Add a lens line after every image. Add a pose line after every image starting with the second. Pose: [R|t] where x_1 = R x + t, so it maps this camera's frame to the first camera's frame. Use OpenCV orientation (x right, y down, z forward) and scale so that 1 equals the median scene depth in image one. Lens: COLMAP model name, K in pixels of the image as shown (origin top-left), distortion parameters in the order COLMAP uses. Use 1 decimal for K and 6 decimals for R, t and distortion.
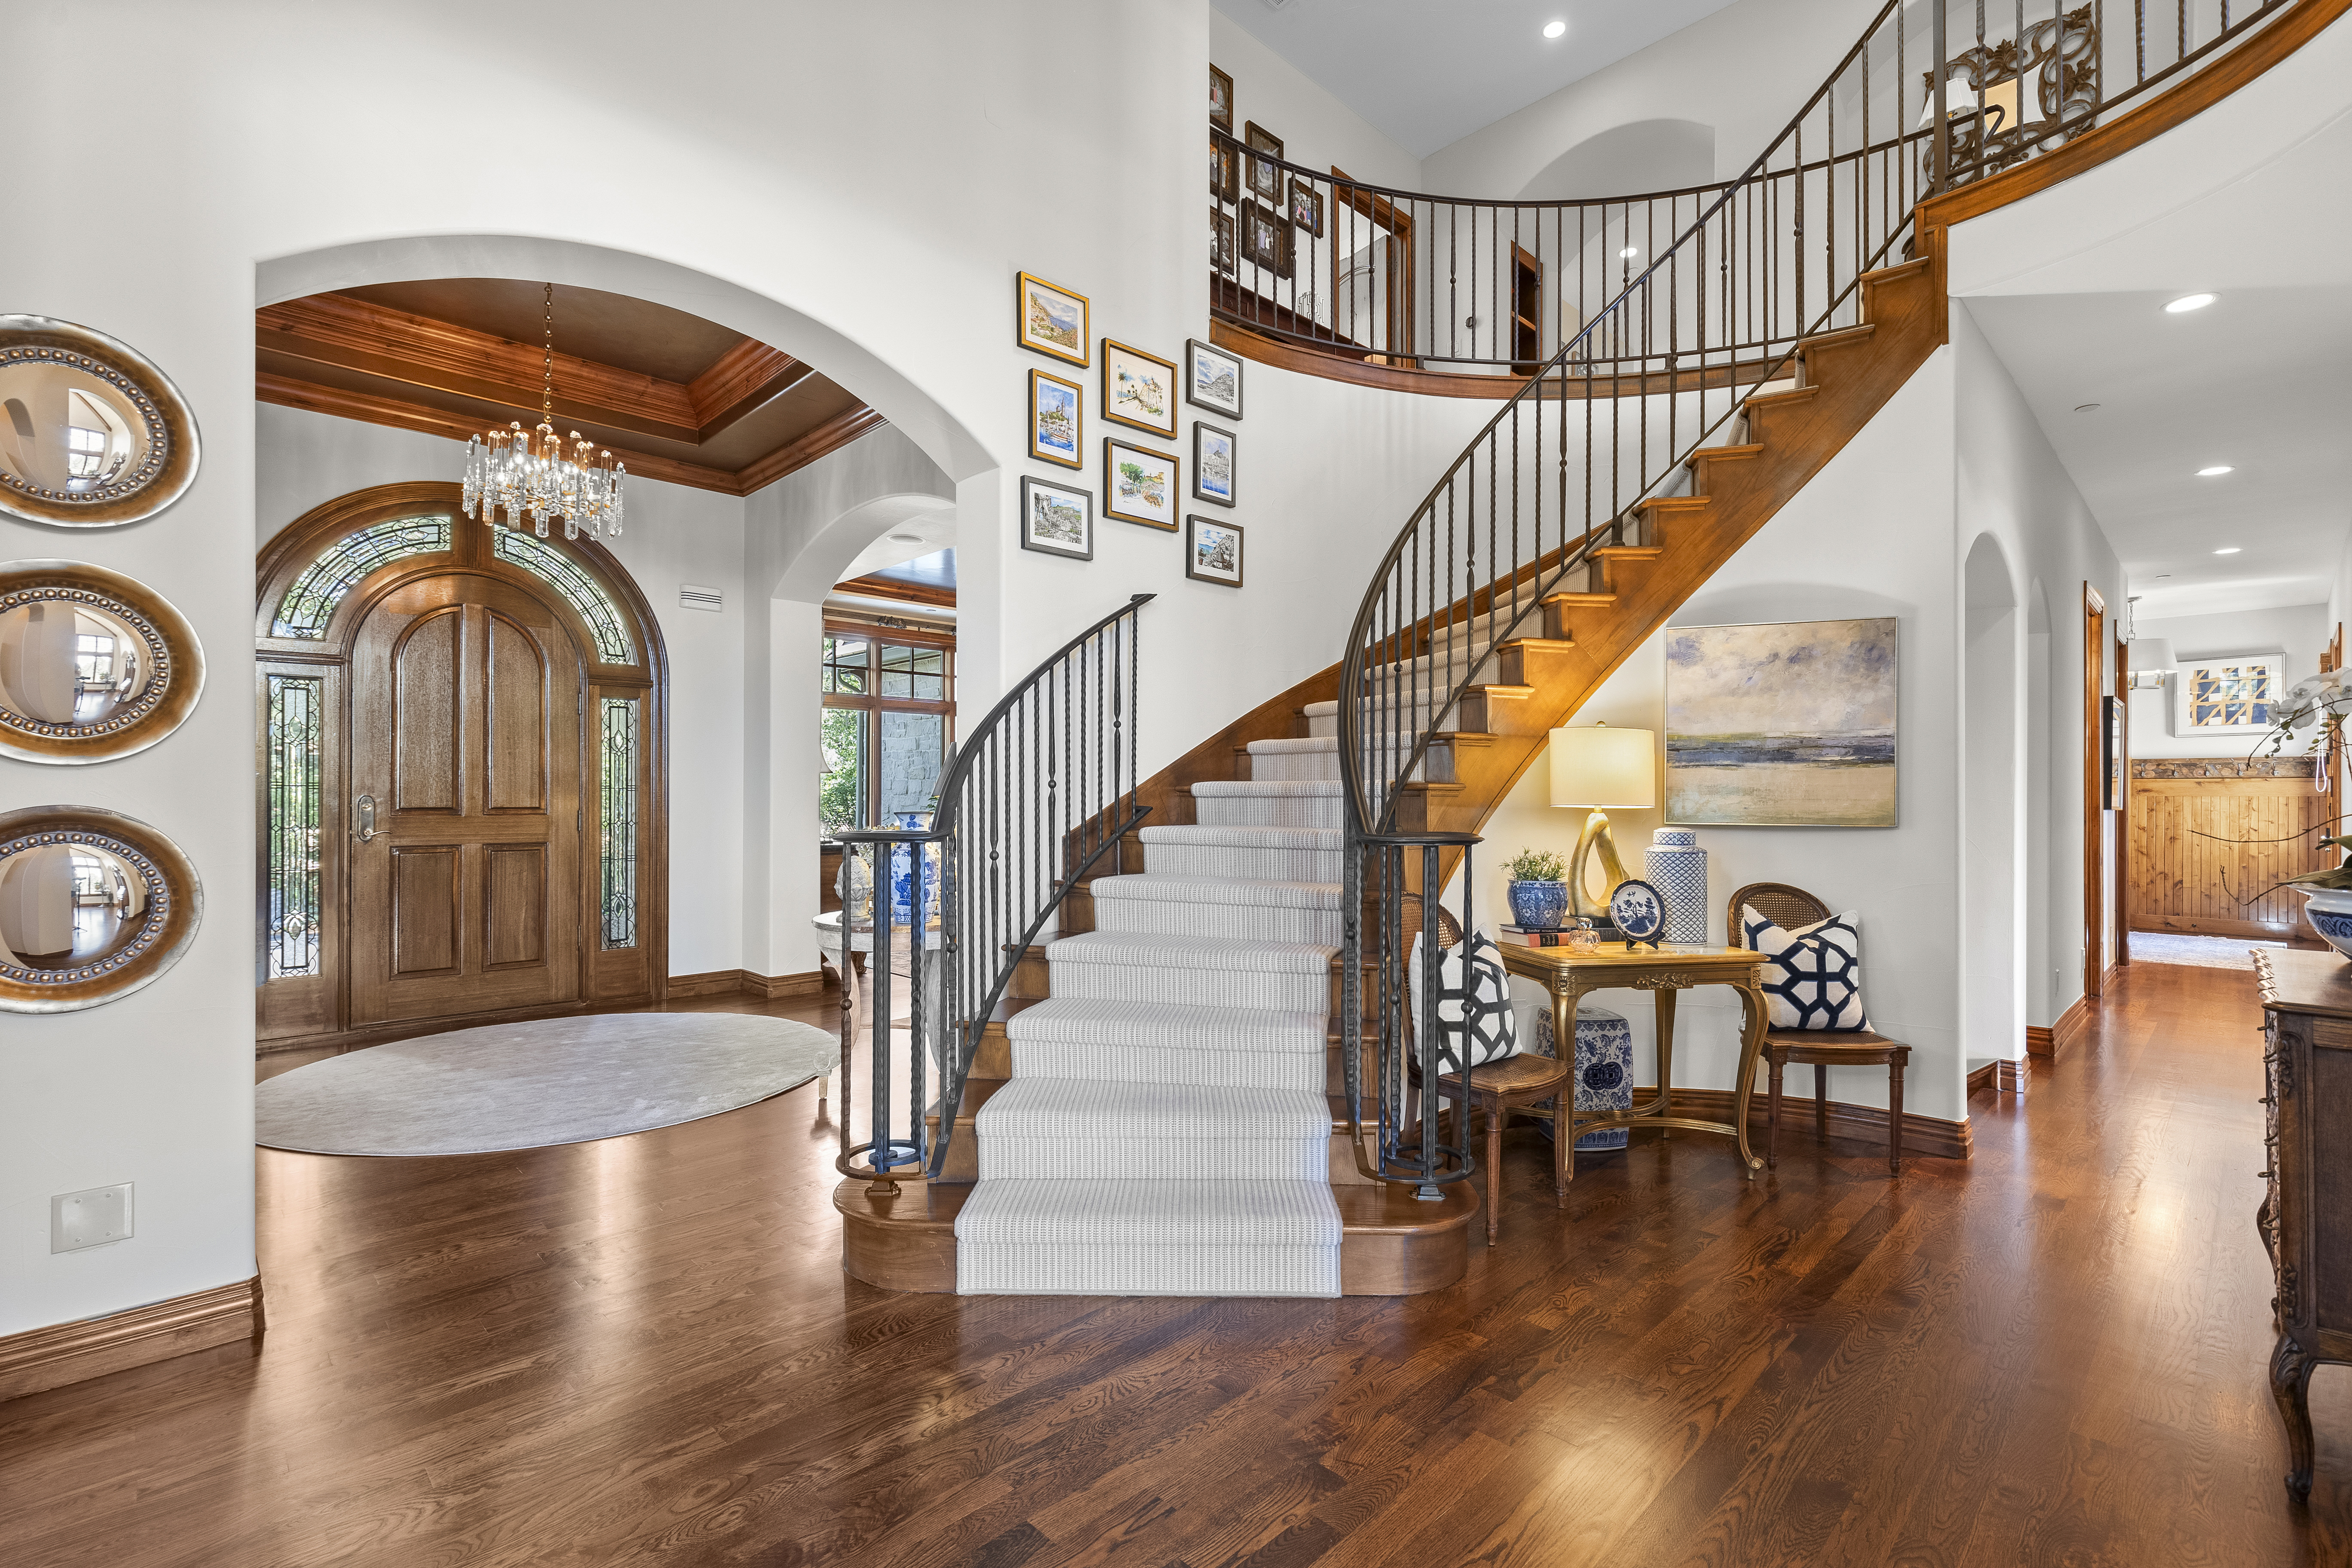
lens RADIAL K [[1060.1, 0, 1180.8], [0, 1060.1, 791.6], [0, 0, 1]] dist [0.008375, -0.002322]
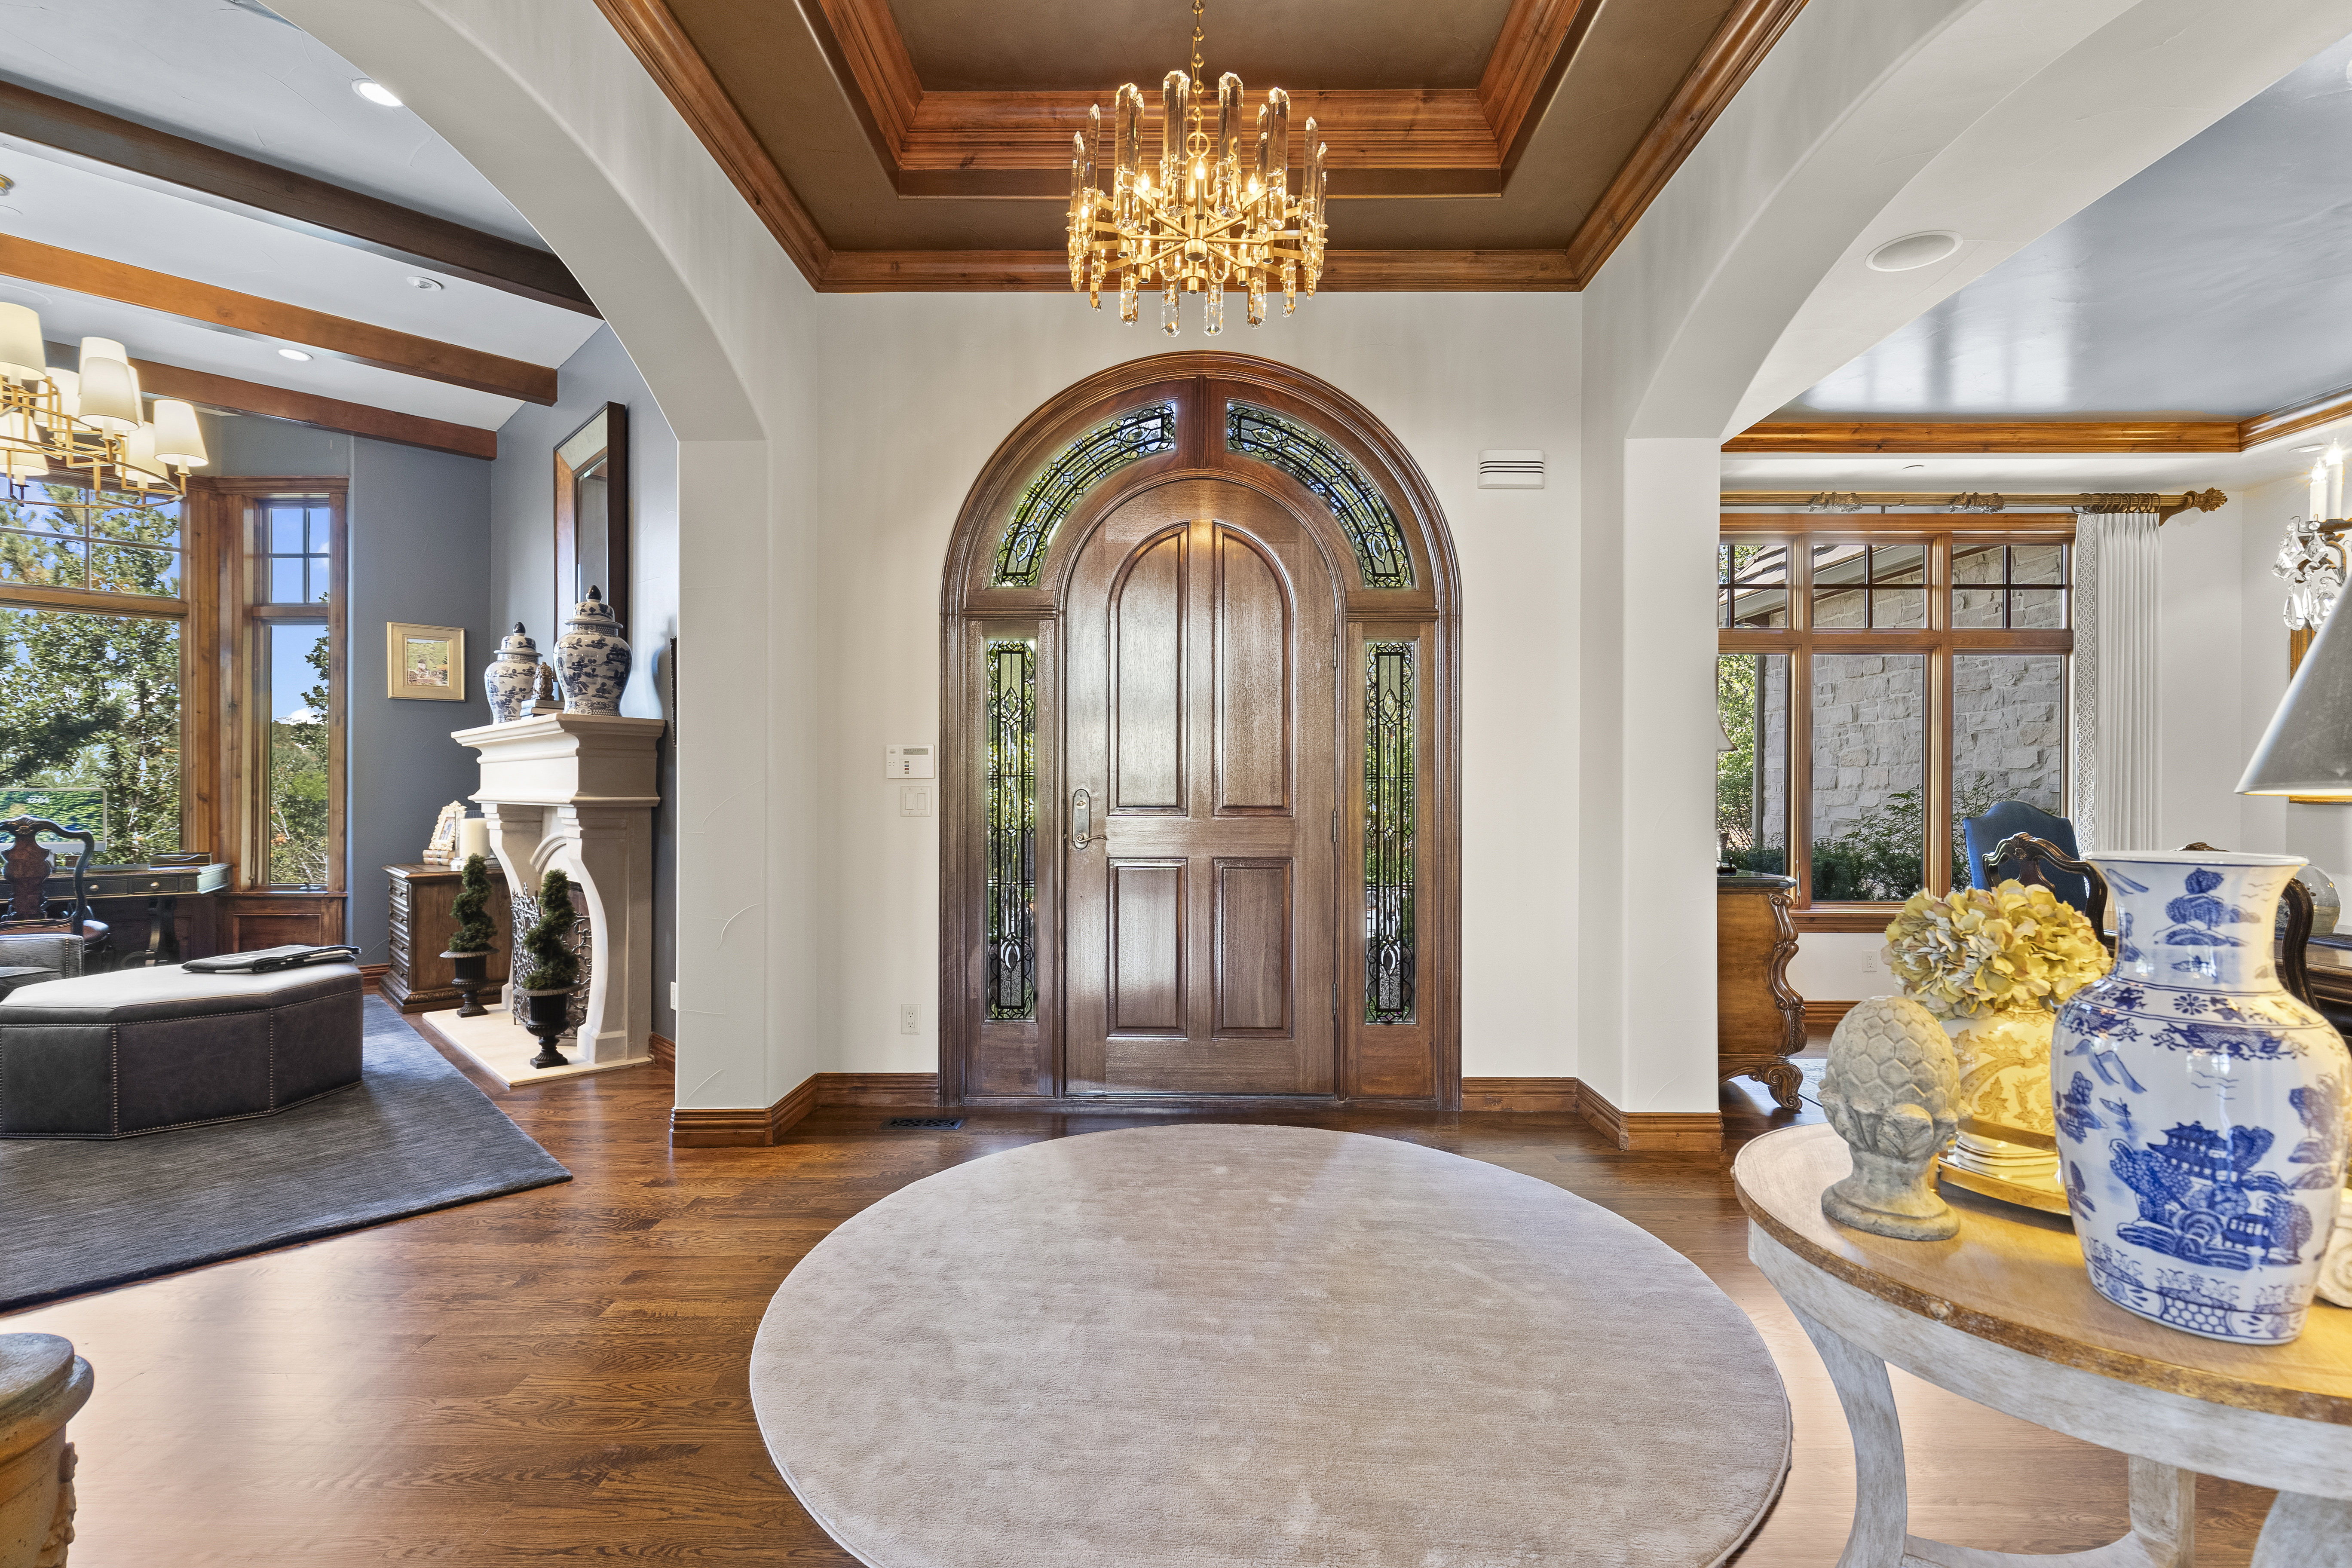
lens RADIAL K [[1060.1, 0, 1175.0], [0, 1060.1, 792.1], [0, 0, 1]] dist [0.008375, -0.002322]
pose [[0.711565, 0.000226, -0.702620, -0.164759], [0.002055, 0.999995, 0.002404, 0.004170], [0.702617, -0.003154, 0.711561, 0.443196]]
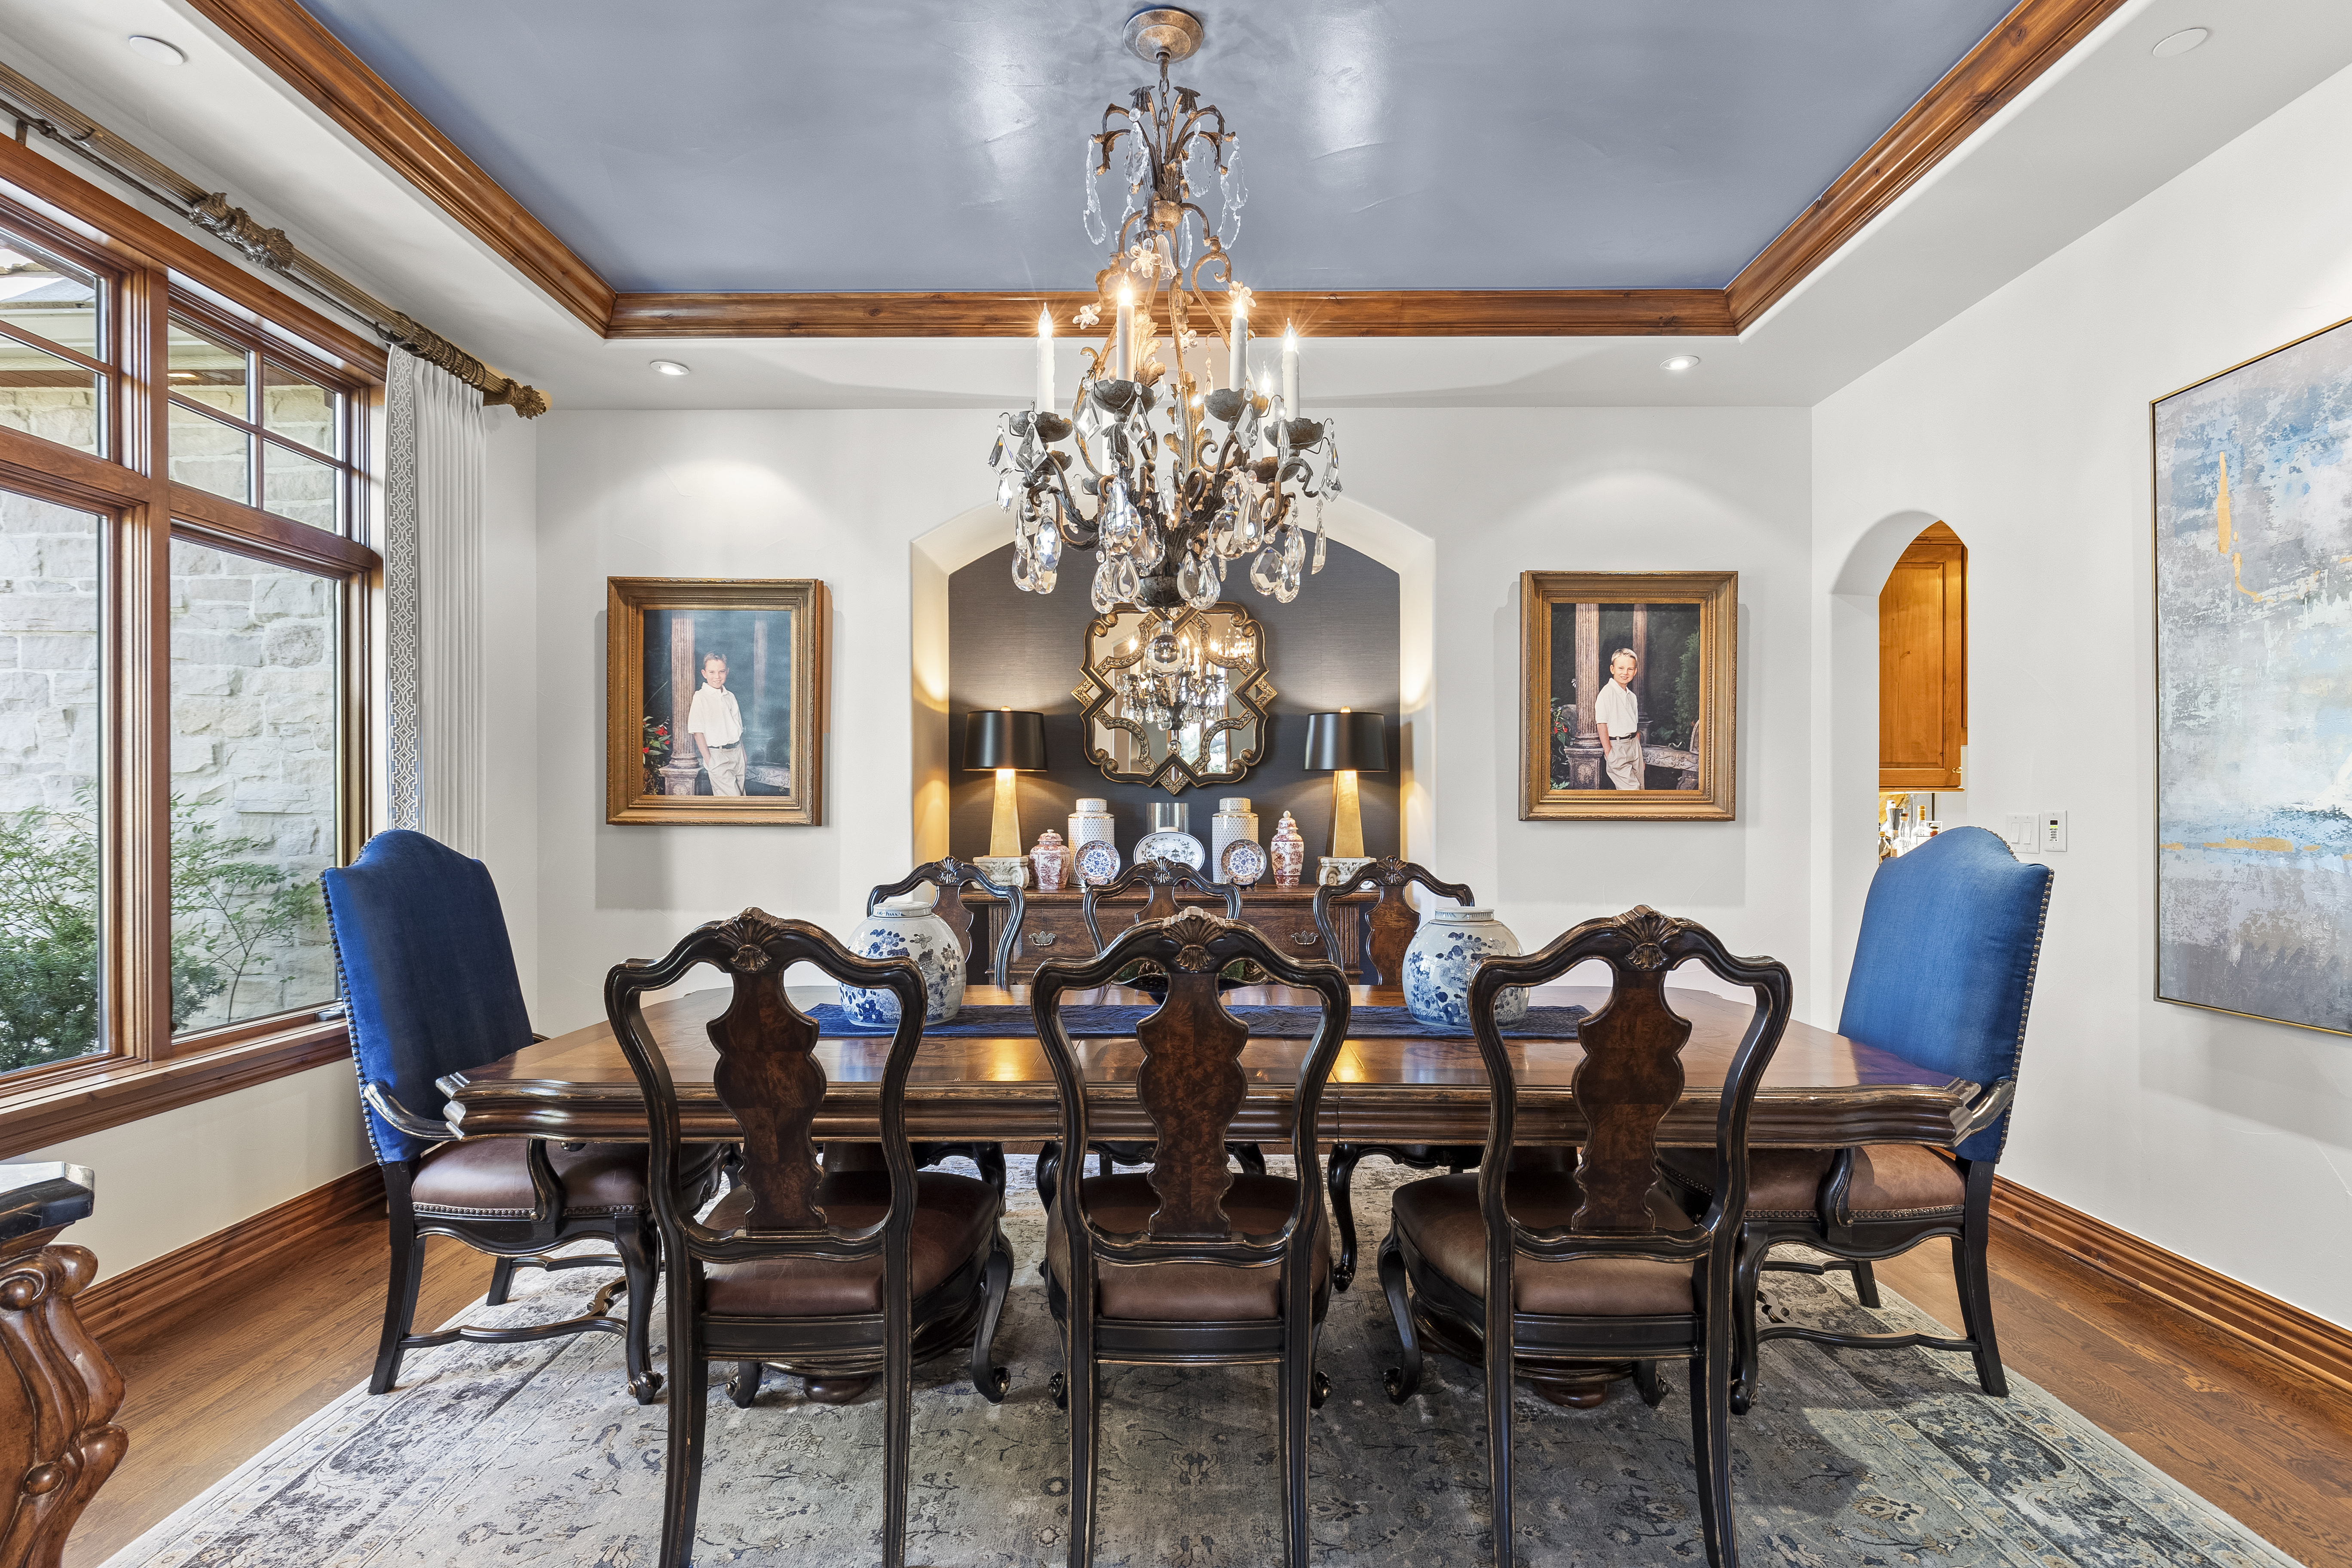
lens RADIAL K [[1060.1, 0, 1171.5], [0, 1060.1, 801.0], [0, 0, 1]] dist [0.008375, -0.002322]
pose [[0.699543, -0.005532, 0.714569, -0.356275], [0.005877, 0.999981, 0.001989, 0.003827], [-0.714566, 0.002808, 0.699562, 0.949907]]
